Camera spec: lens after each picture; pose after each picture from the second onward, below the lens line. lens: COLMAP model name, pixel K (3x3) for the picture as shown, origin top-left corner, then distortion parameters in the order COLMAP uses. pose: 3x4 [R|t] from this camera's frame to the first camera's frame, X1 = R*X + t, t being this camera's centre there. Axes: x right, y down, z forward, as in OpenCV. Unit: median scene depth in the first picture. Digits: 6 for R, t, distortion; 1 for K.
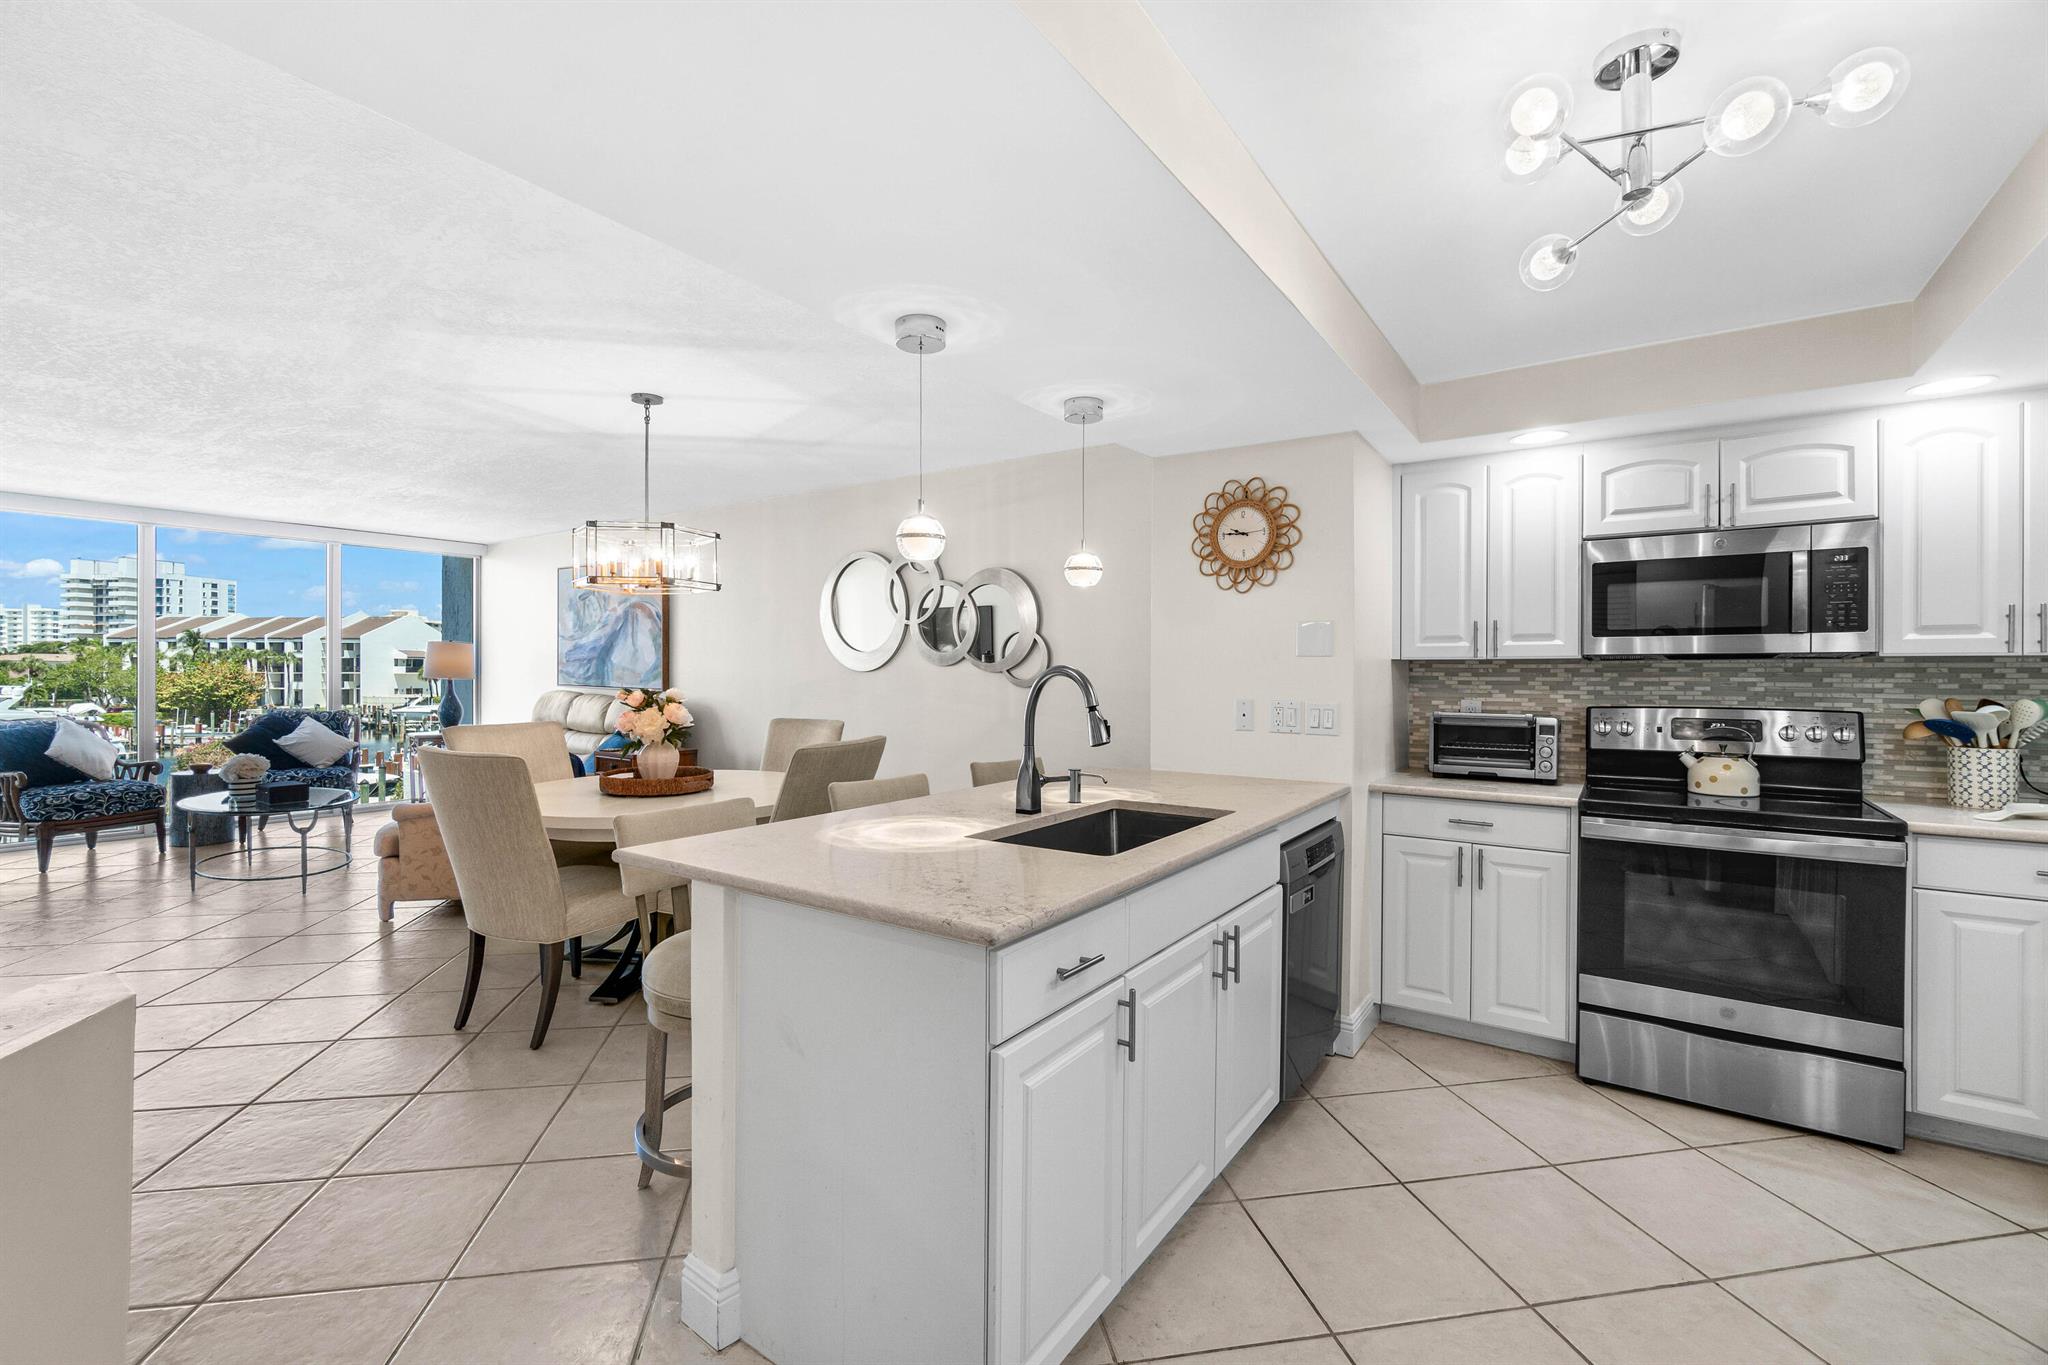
lens RADIAL K [[888.5, 0, 1020.8], [0, 888.5, 676.2], [0, 0, 1]] dist [-0.010499, 0.002132]
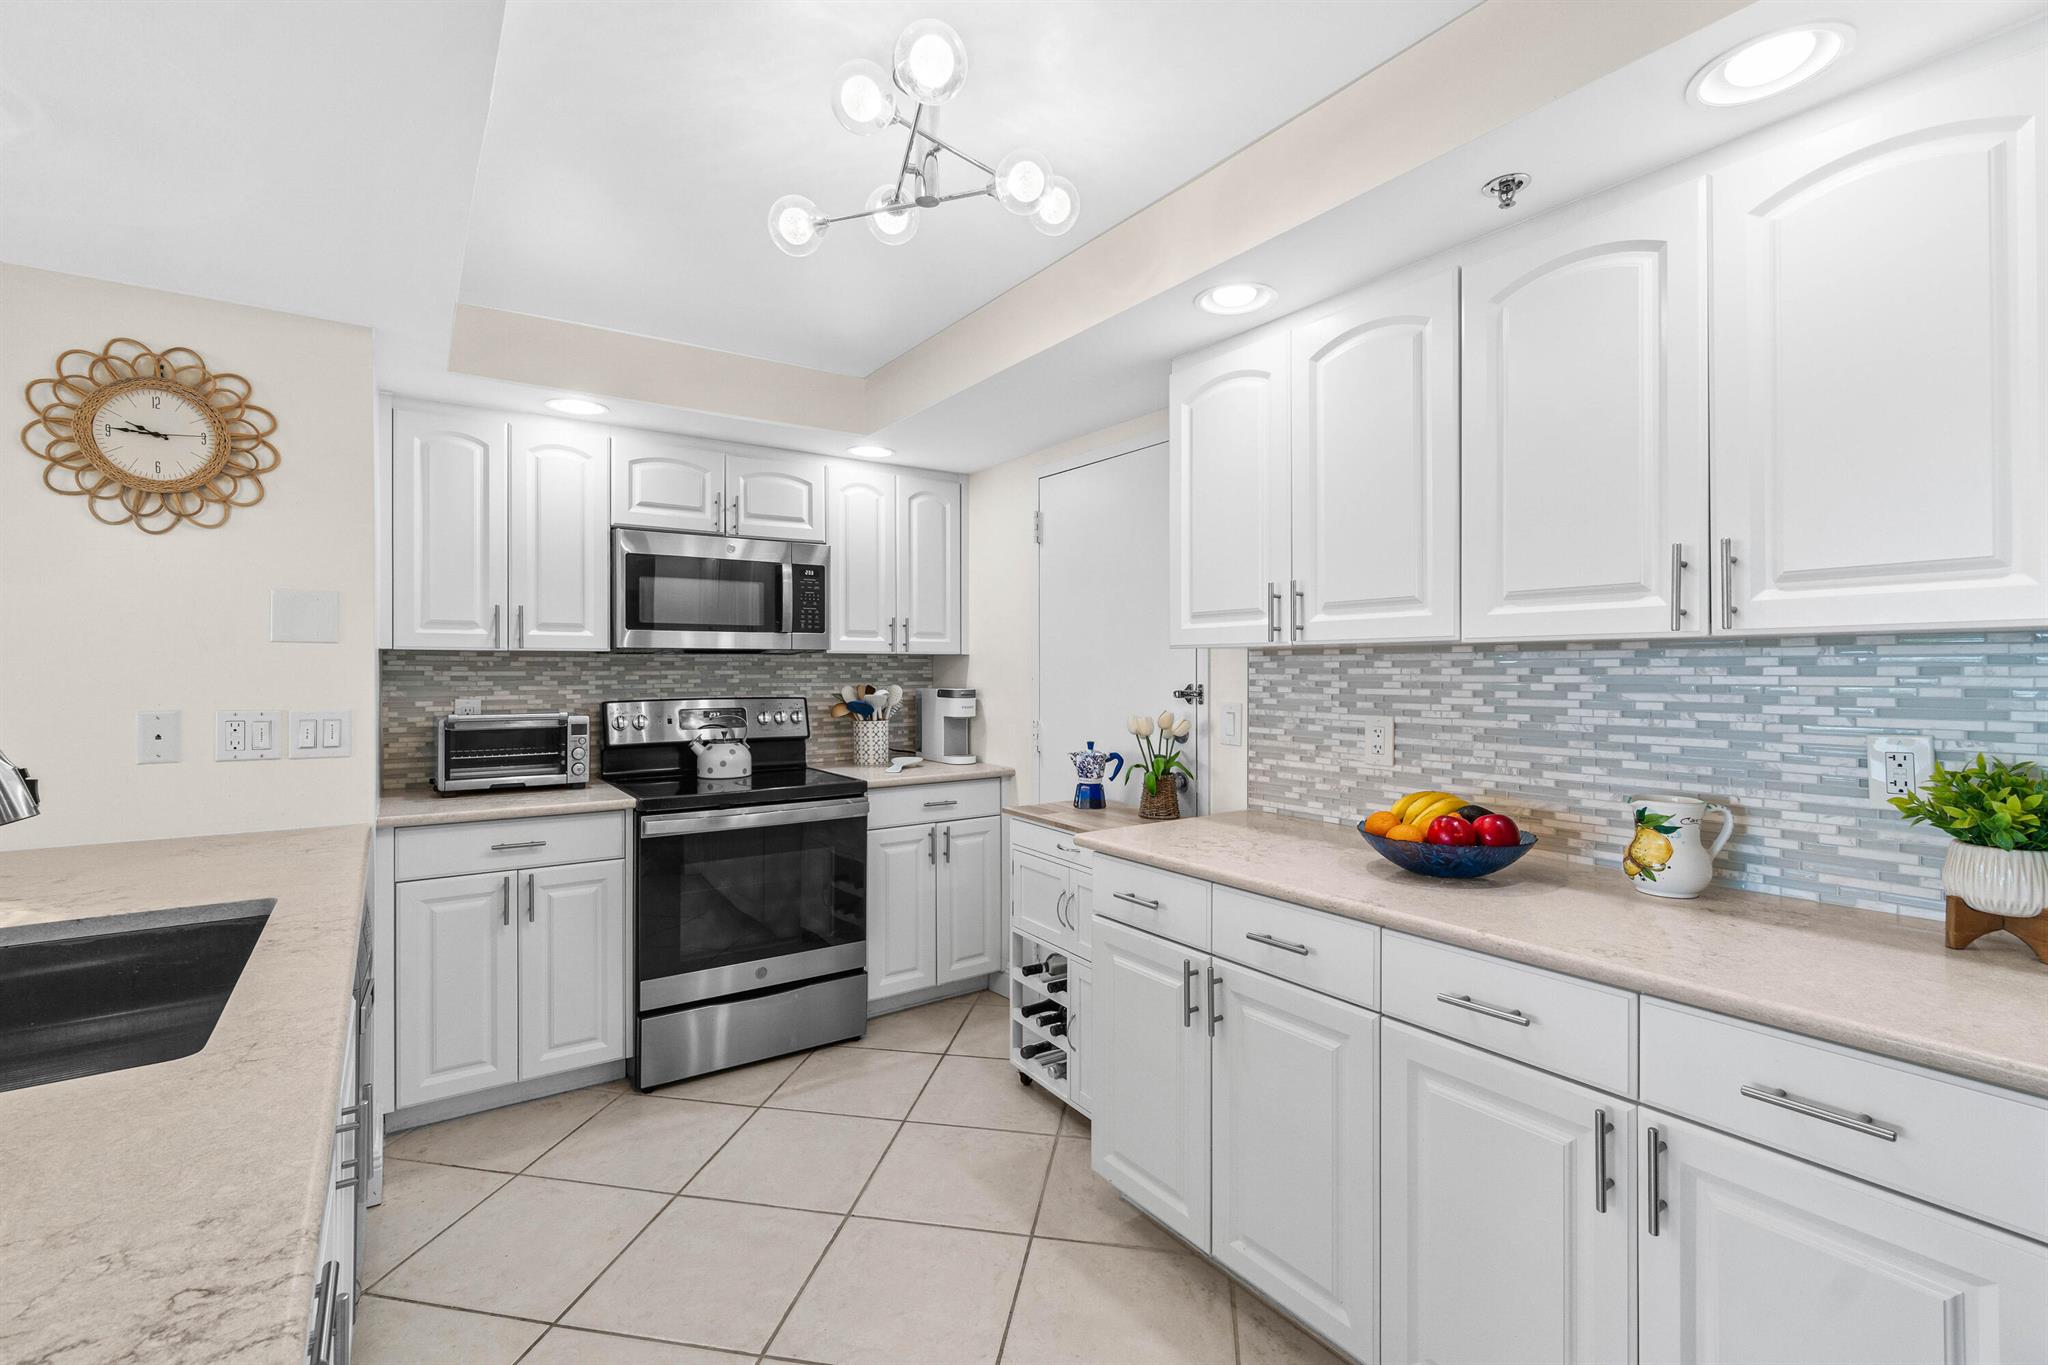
lens RADIAL K [[888.5, 0, 1086.9], [0, 888.5, 670.2], [0, 0, 1]] dist [-0.010499, 0.002132]
pose [[0.341552, -0.004857, 0.939850, -0.093582], [0.005548, 0.999980, 0.003151, 0.000112], [-0.939847, 0.004138, 0.341572, 0.207030]]
